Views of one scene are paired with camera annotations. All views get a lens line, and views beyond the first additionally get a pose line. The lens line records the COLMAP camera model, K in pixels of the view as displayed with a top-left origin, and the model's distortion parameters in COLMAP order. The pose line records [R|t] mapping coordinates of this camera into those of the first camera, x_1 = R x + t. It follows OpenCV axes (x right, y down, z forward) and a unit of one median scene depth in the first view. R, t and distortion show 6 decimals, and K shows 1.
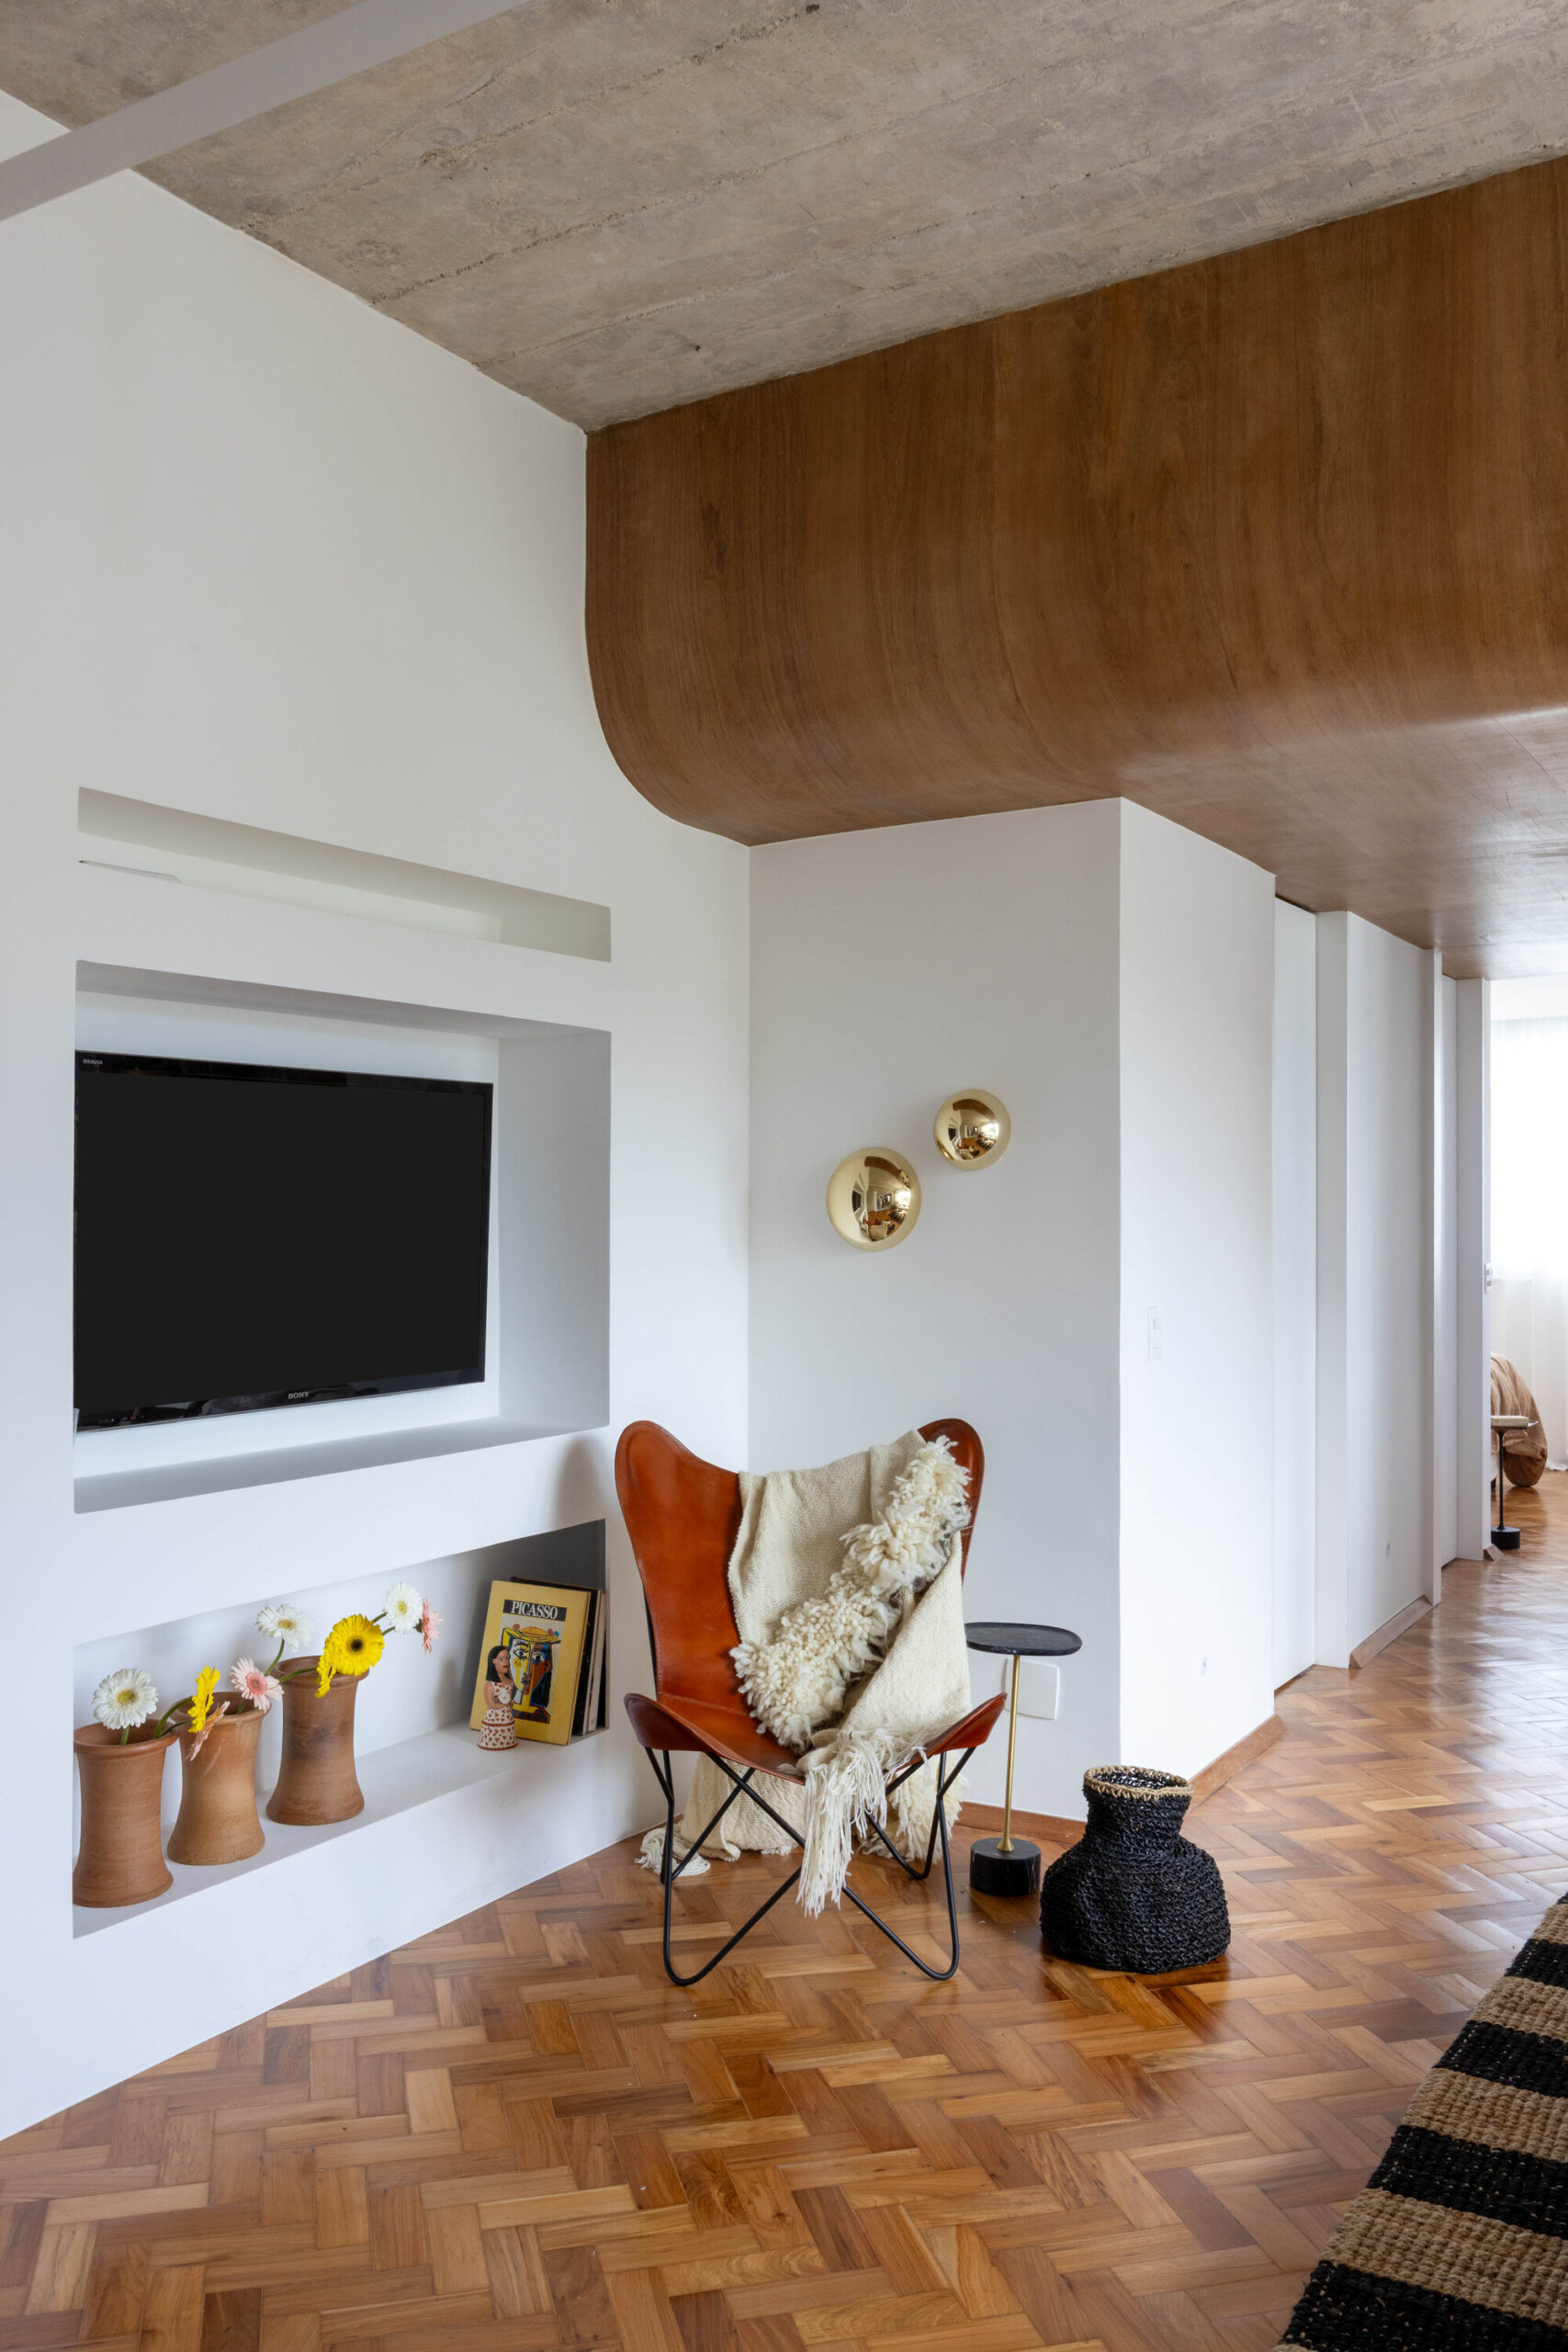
lens RADIAL K [[1968.0, 0, 784.0], [0, 1968.0, 1176.0], [0, 0, 1]] dist [-0.000321, -0.002539]
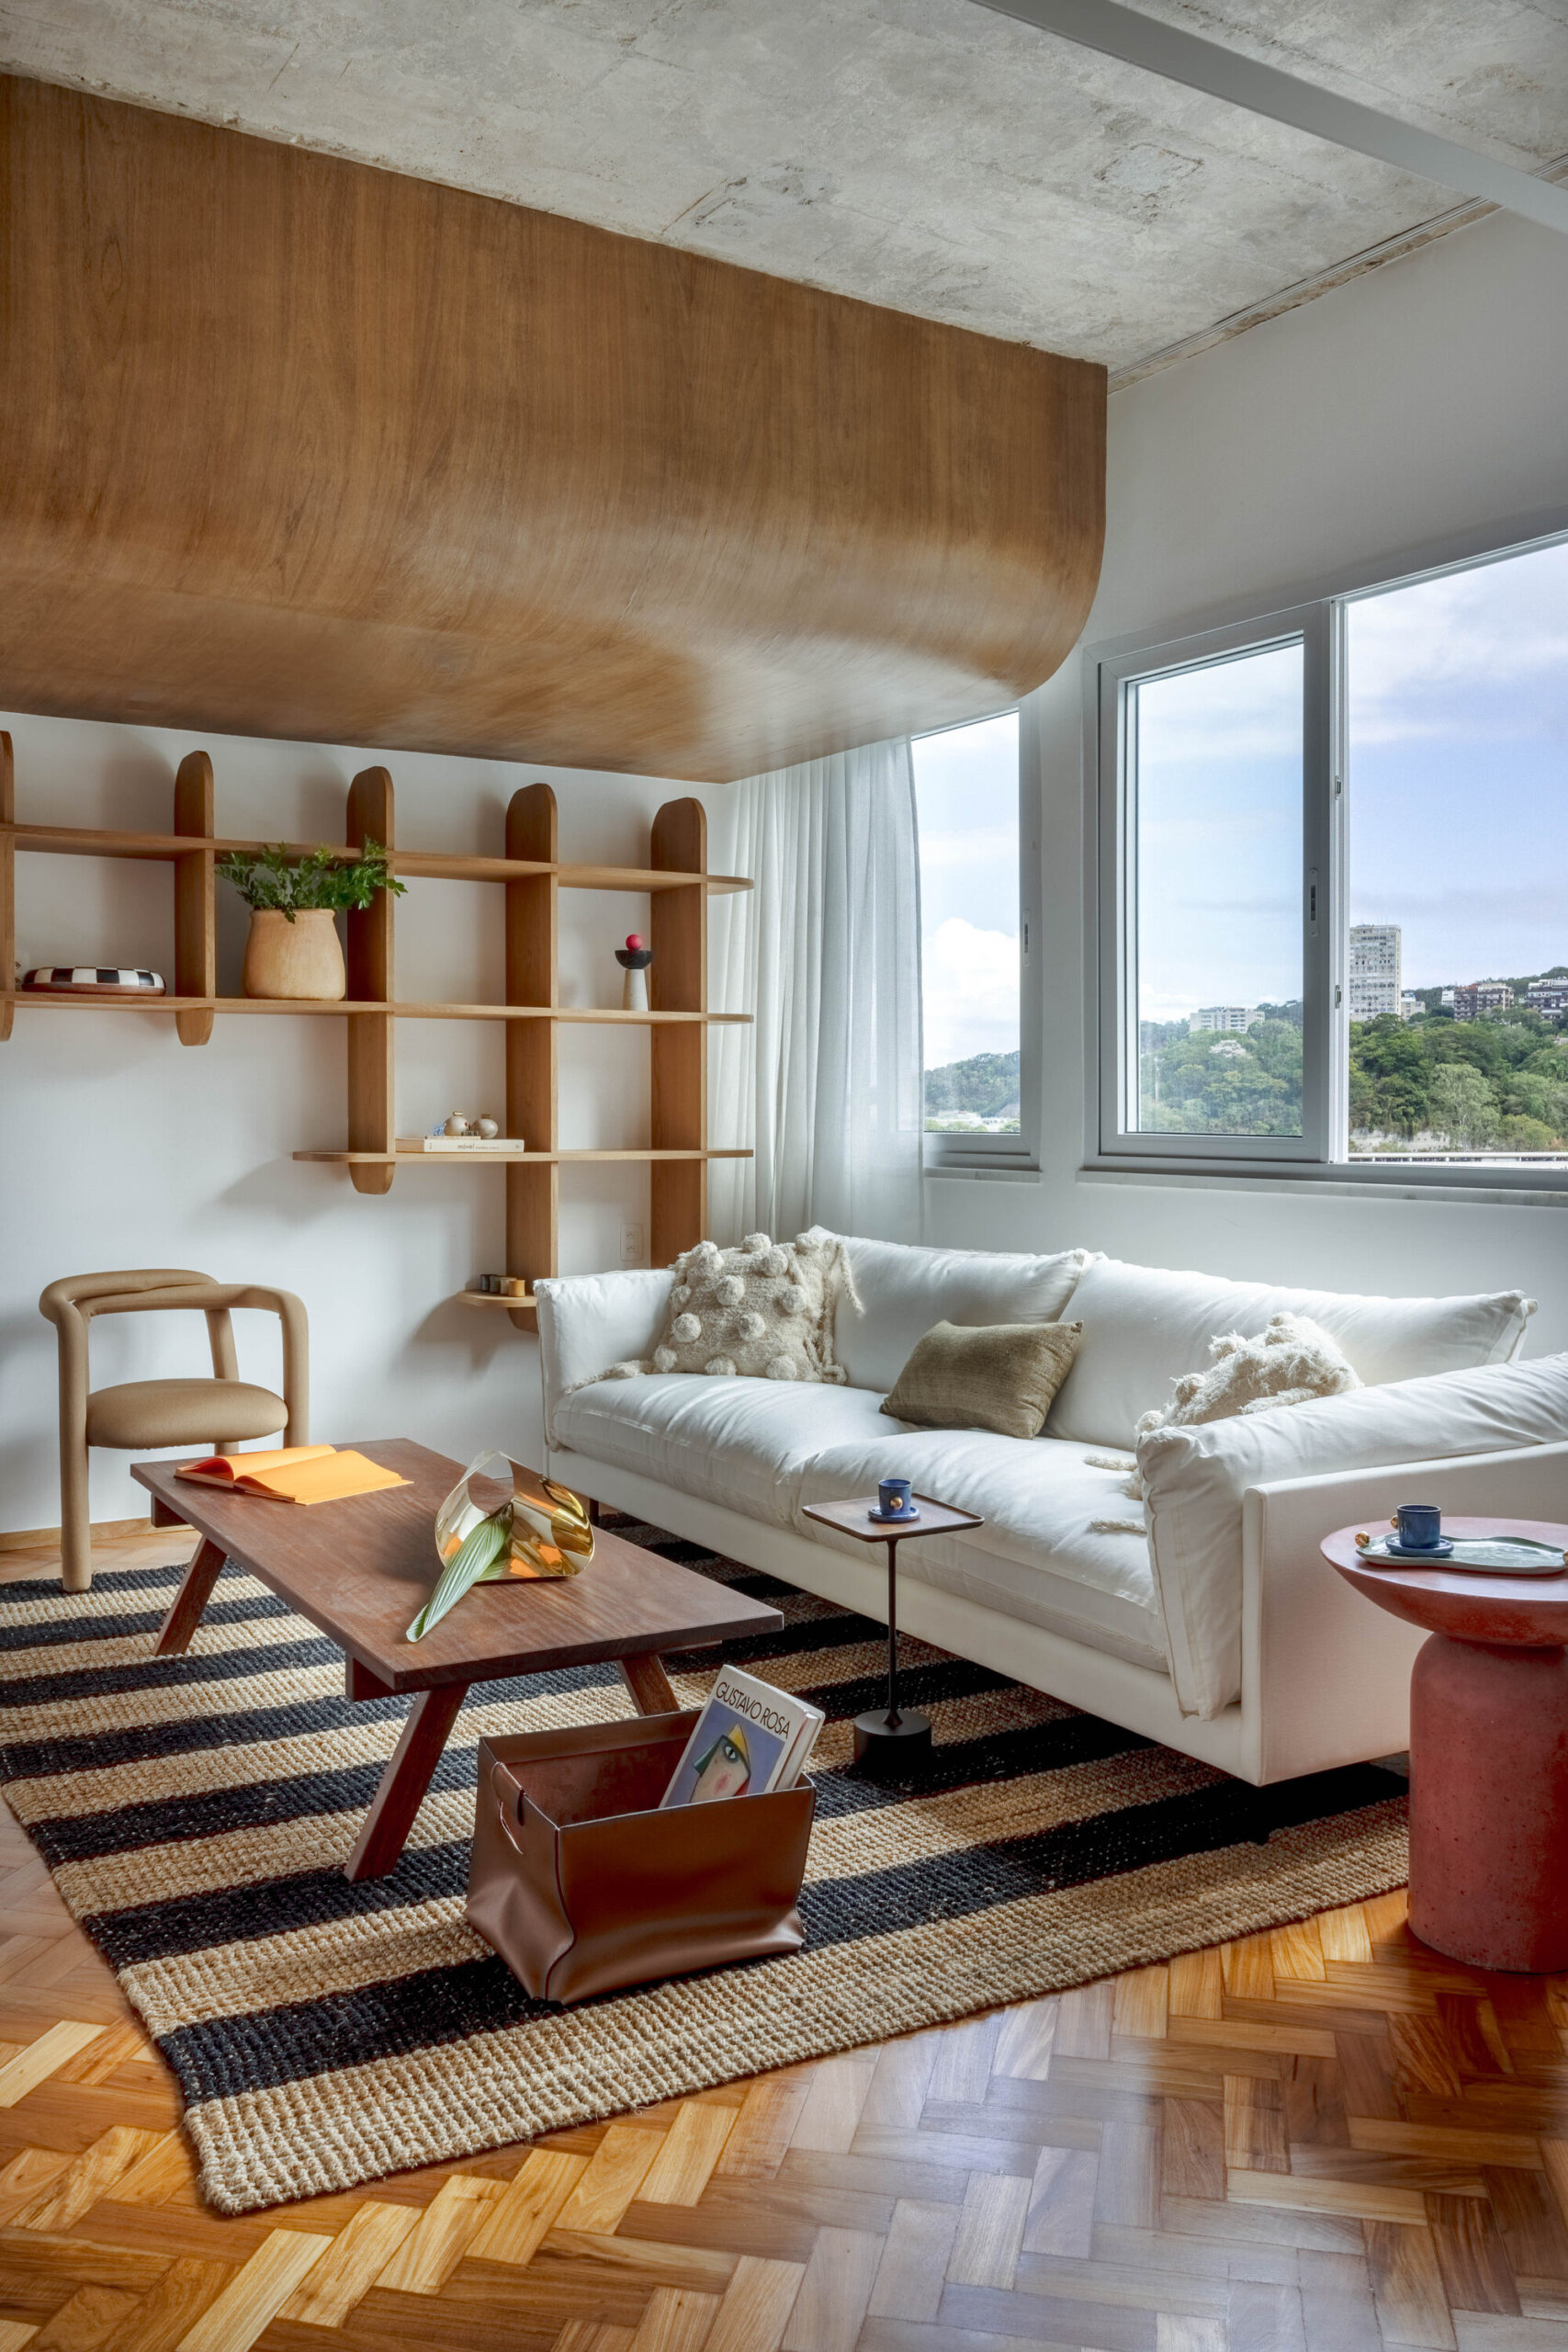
lens RADIAL K [[1968.0, 0, 784.0], [0, 1968.0, 1176.0], [0, 0, 1]] dist [-0.000321, -0.002539]
pose [[0.420822, -0.015343, 0.907013, -0.480295], [-0.009343, 0.999731, 0.021247, 0.082584], [-0.907095, -0.017415, 0.420565, 0.141384]]
